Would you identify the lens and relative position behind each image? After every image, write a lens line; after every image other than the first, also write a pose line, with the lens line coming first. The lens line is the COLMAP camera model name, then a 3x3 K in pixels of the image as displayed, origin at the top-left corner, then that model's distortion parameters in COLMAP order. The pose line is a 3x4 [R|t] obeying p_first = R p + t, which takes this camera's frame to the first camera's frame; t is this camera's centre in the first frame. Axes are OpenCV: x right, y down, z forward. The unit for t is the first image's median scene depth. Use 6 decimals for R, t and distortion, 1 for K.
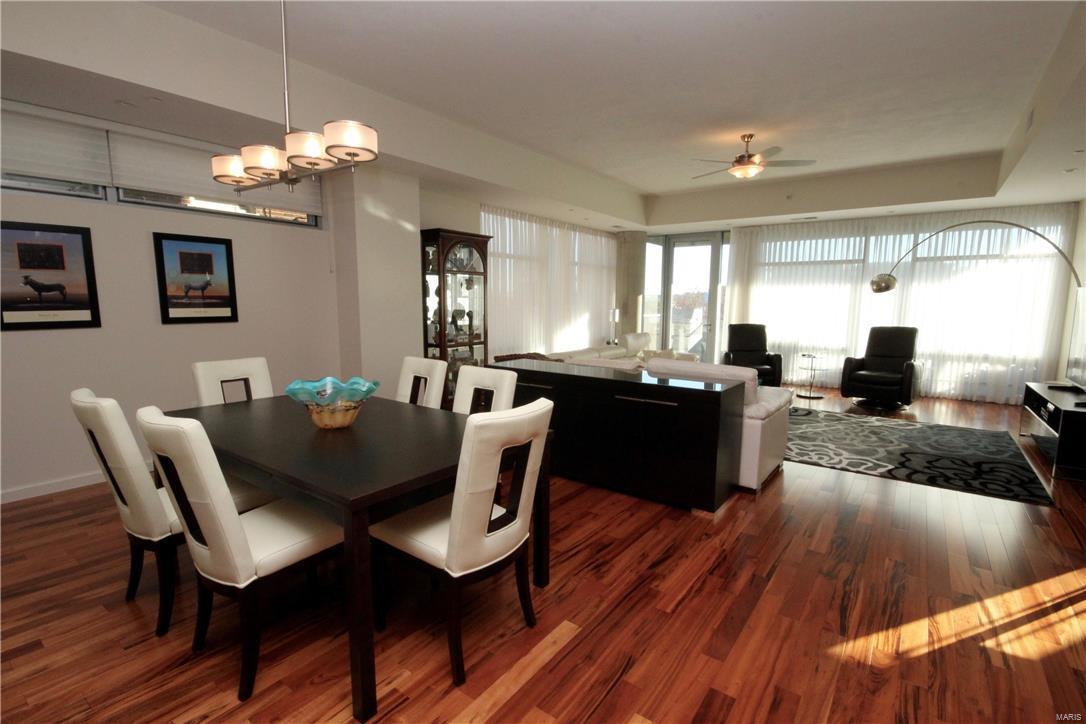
lens RADIAL K [[503.5, 0, 545.5], [0, 503.5, 370.1], [0, 0, 1]] dist [0.007552, -0.011137]
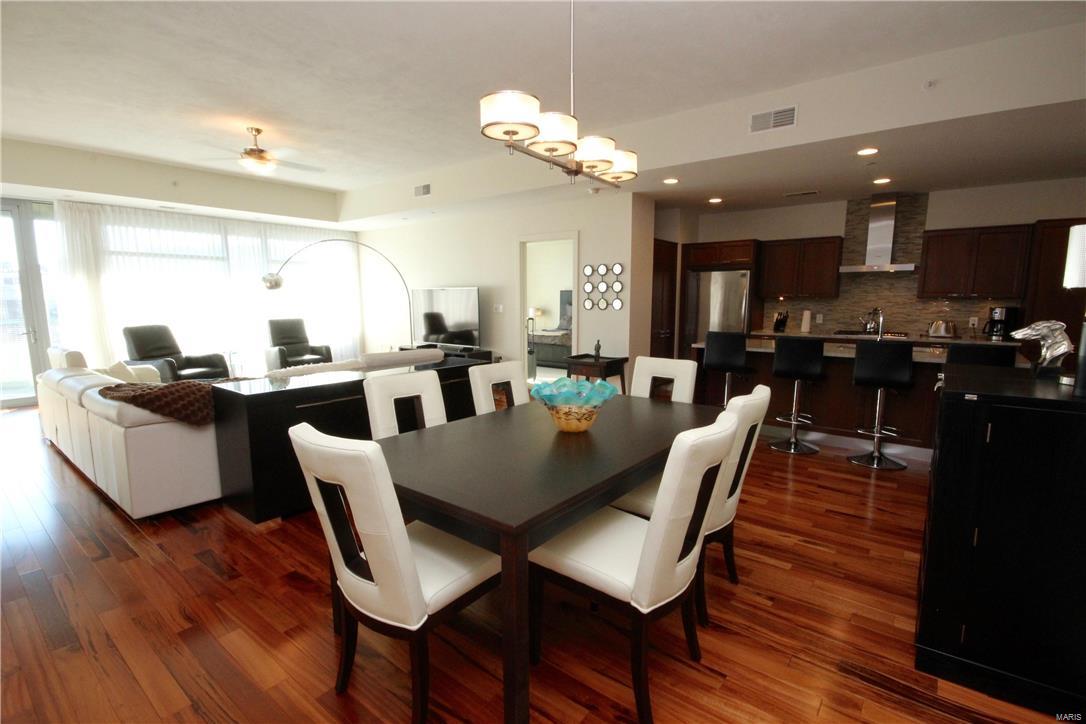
lens RADIAL K [[503.5, 0, 545.1], [0, 503.5, 369.5], [0, 0, 1]] dist [0.007552, -0.011137]
pose [[0.029968, -0.145772, 0.988864, -0.542915], [0.137056, 0.980564, 0.140395, -0.055219], [-0.990110, 0.131323, 0.049364, 0.389386]]
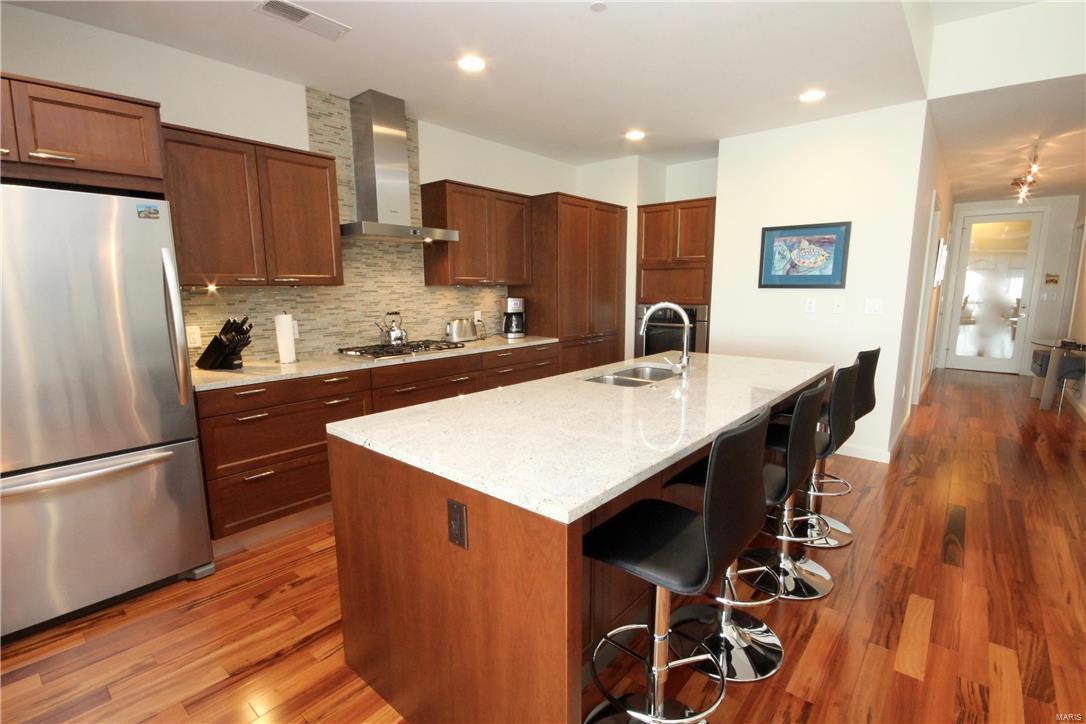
lens RADIAL K [[503.5, 0, 545.6], [0, 503.5, 369.0], [0, 0, 1]] dist [0.007552, -0.011137]
pose [[-0.997921, -0.013826, 0.062952, 0.293854], [0.005551, 0.954656, 0.297661, -0.043083], [-0.064213, 0.297391, -0.952594, 0.330661]]
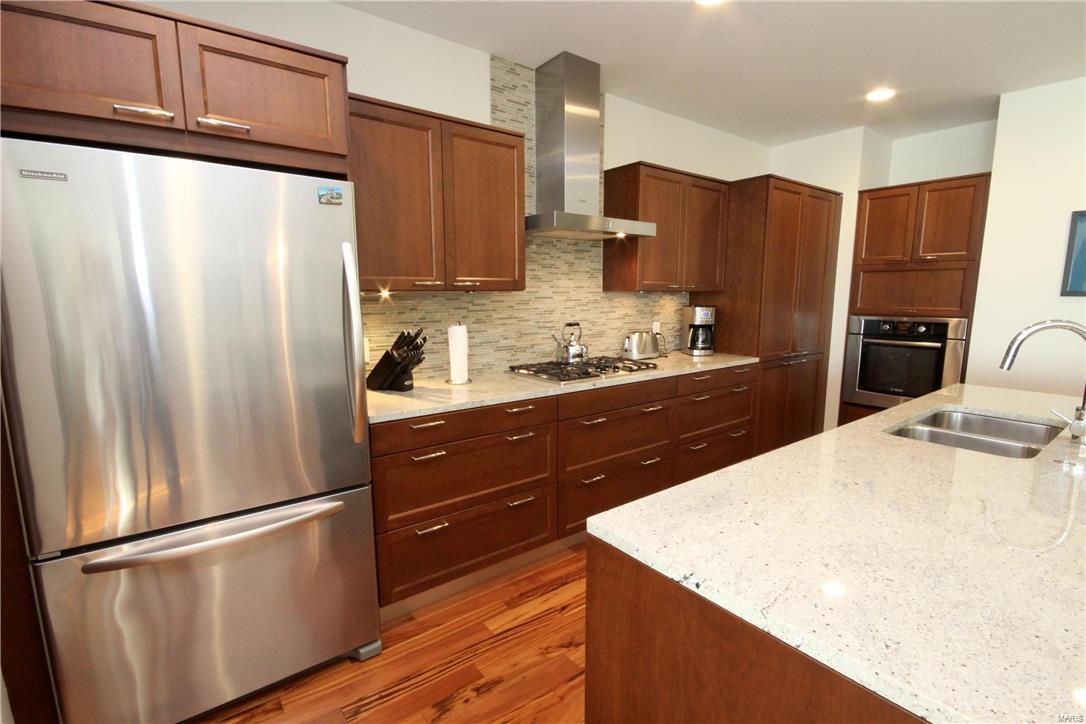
lens RADIAL K [[503.5, 0, 544.6], [0, 503.5, 369.2], [0, 0, 1]] dist [0.007552, -0.011137]
pose [[-0.961089, -0.047507, 0.272123, 0.400760], [0.032809, 0.958497, 0.283209, -0.028699], [-0.274283, 0.281117, -0.919642, 0.229525]]
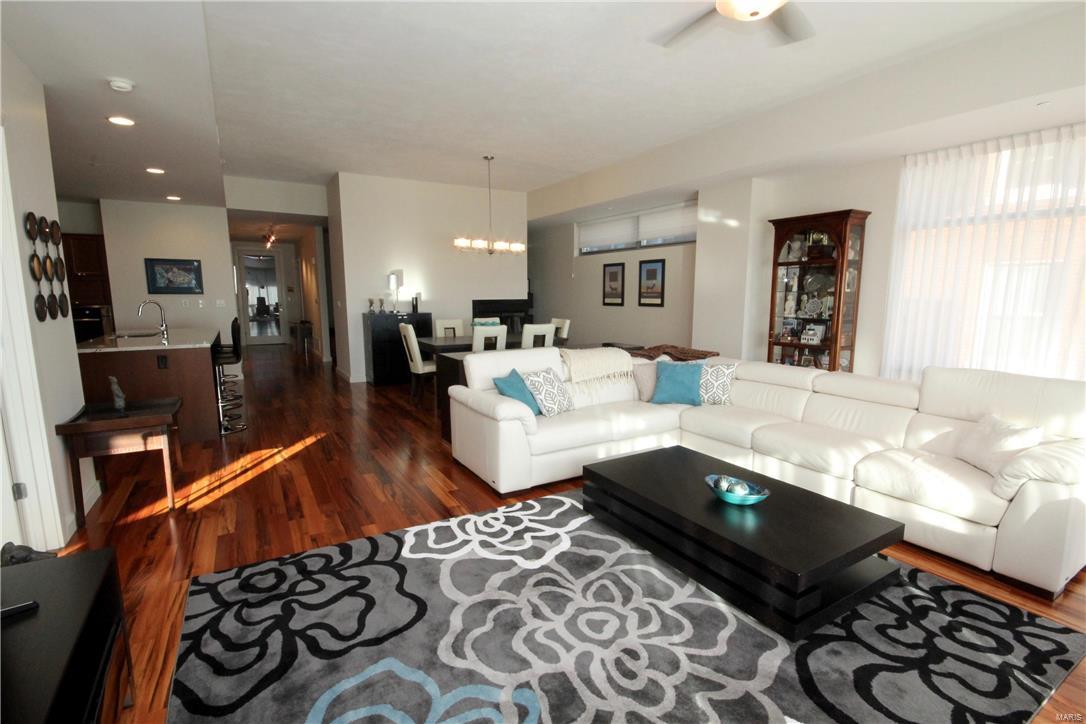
lens RADIAL K [[503.5, 0, 547.6], [0, 503.5, 366.2], [0, 0, 1]] dist [0.007552, -0.011137]
pose [[-0.379322, 0.126646, -0.916557, 0.794951], [-0.132244, 0.972998, 0.189175, -0.122274], [0.915766, 0.192967, -0.352331, 0.911512]]
